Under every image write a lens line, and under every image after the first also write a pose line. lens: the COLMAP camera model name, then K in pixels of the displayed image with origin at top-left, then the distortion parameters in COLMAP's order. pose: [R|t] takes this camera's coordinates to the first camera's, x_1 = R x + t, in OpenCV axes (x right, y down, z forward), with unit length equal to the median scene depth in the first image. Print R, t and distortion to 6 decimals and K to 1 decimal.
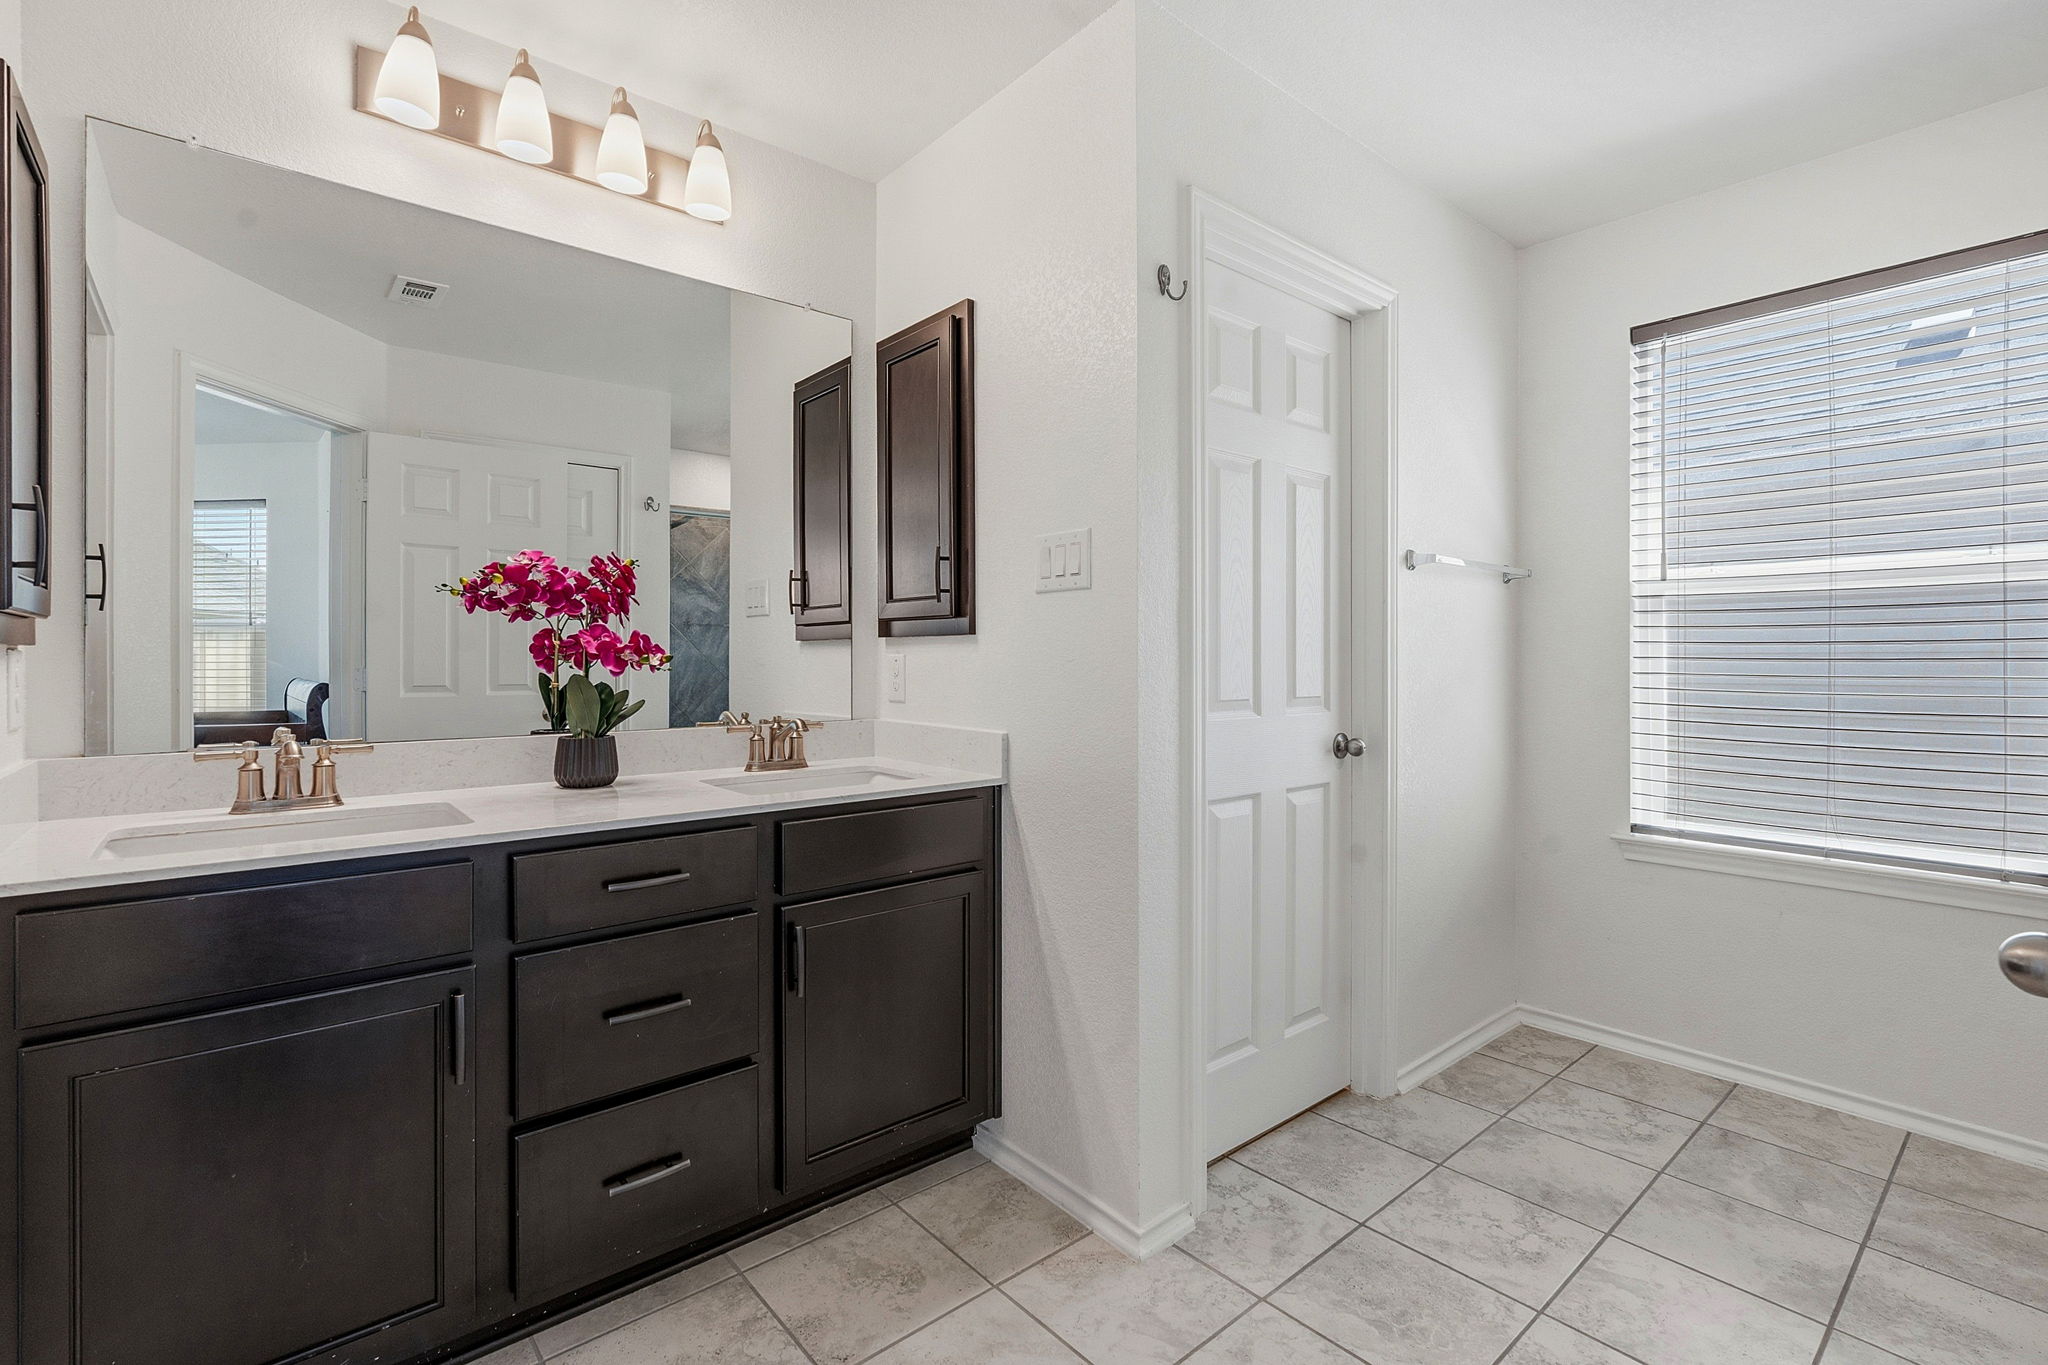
lens RADIAL K [[923.4, 0, 1026.1], [0, 923.4, 659.5], [0, 0, 1]] dist [0.000496, 0.000139]
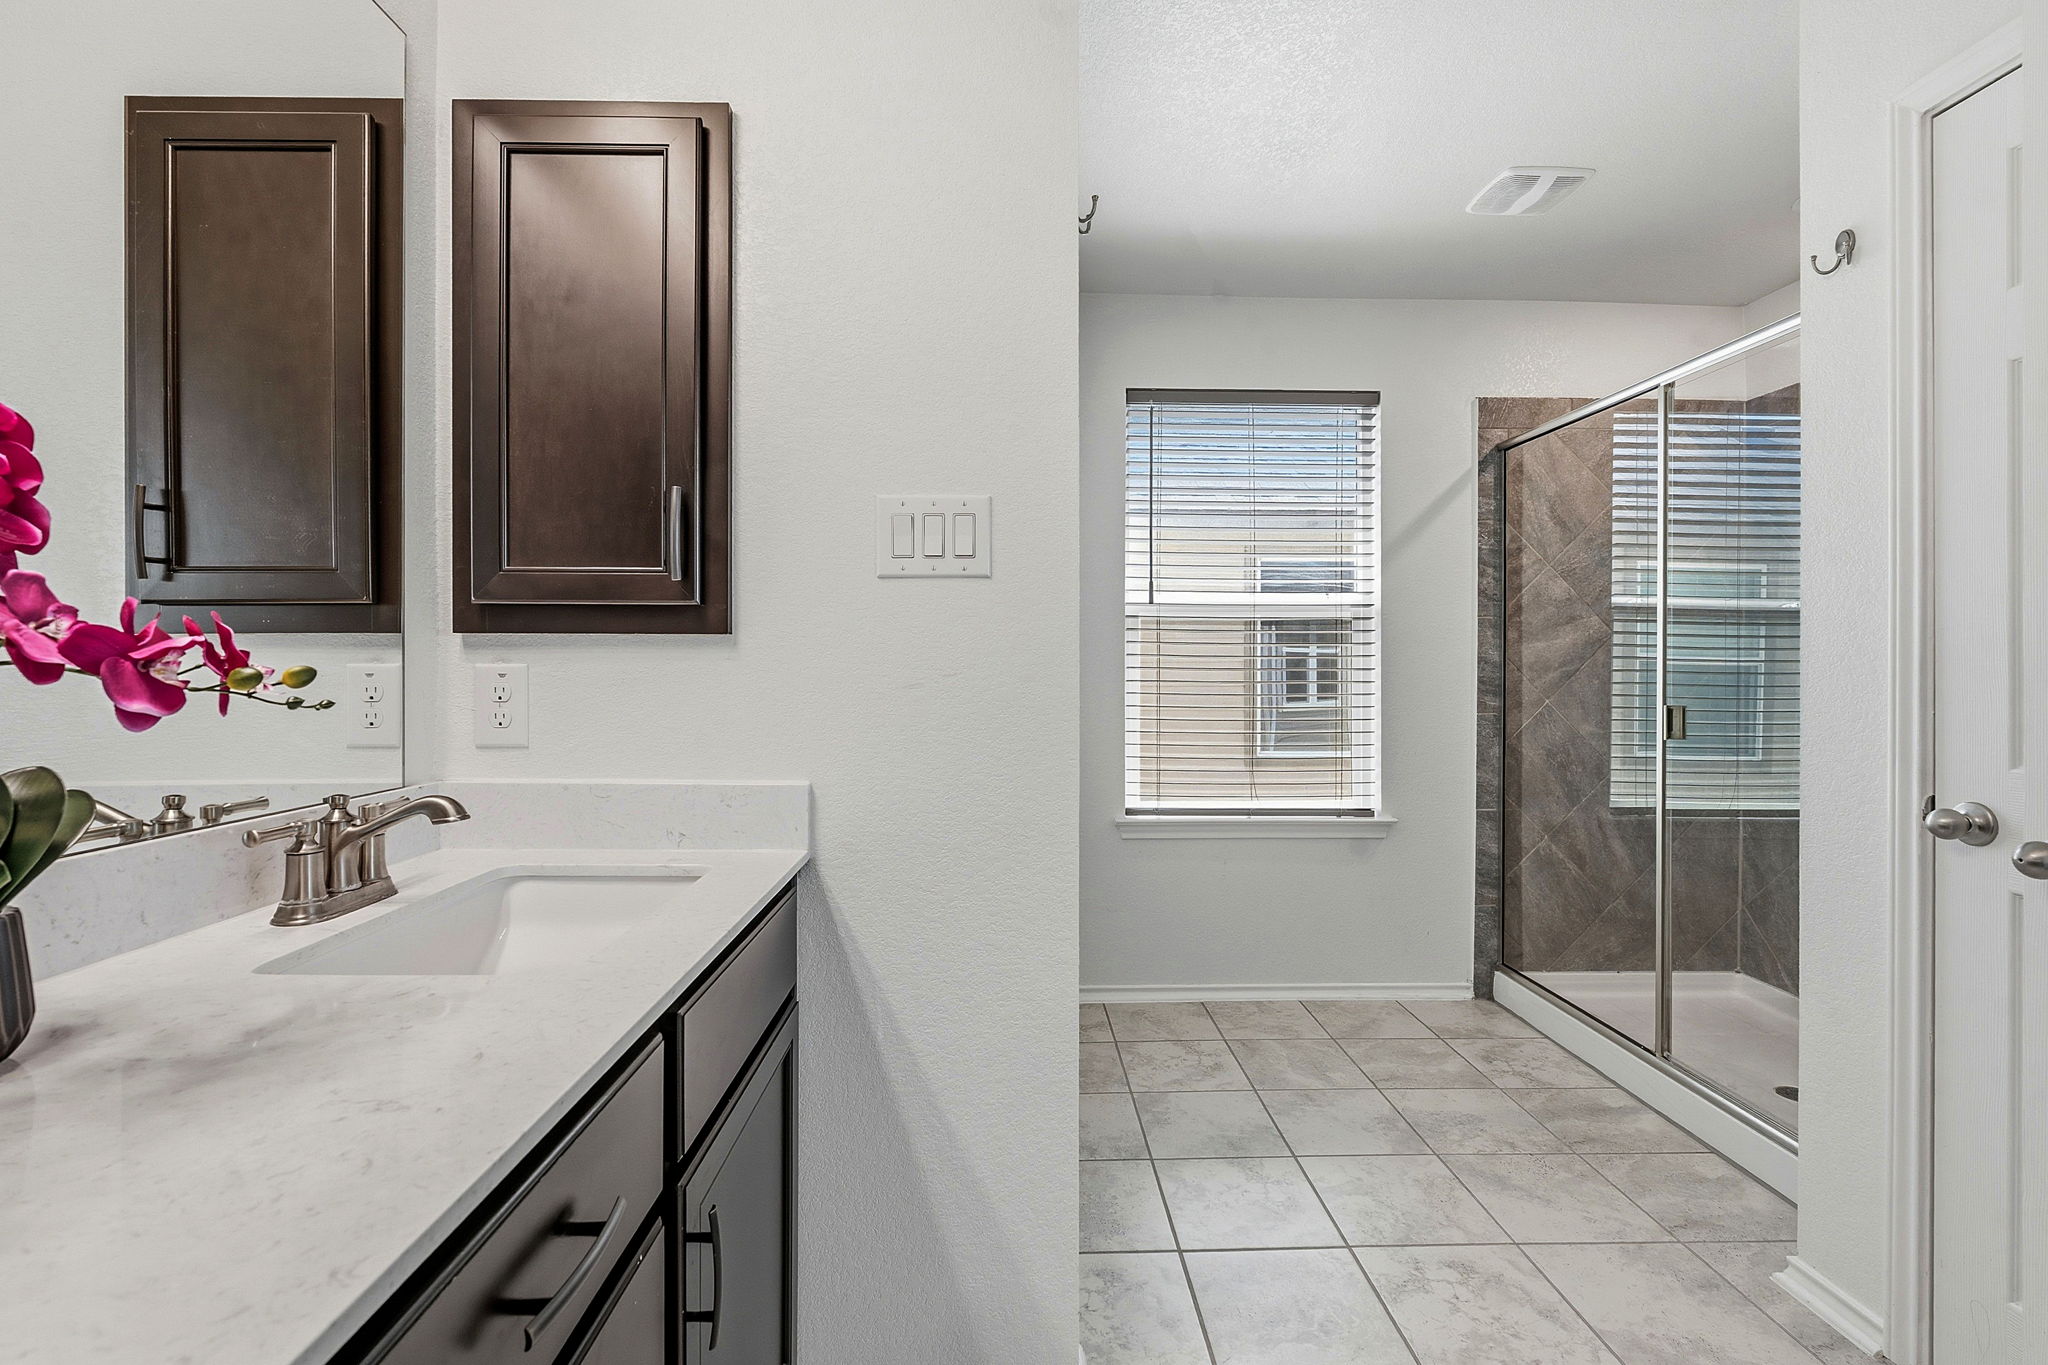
lens RADIAL K [[923.5, 0, 1022.5], [0, 923.5, 668.7], [0, 0, 1]] dist [-0.002423, -0.000187]
pose [[0.631989, -0.001908, 0.774975, -0.406929], [-0.000543, 0.999996, 0.002904, -0.004766], [-0.774977, -0.002256, 0.631985, 0.422858]]
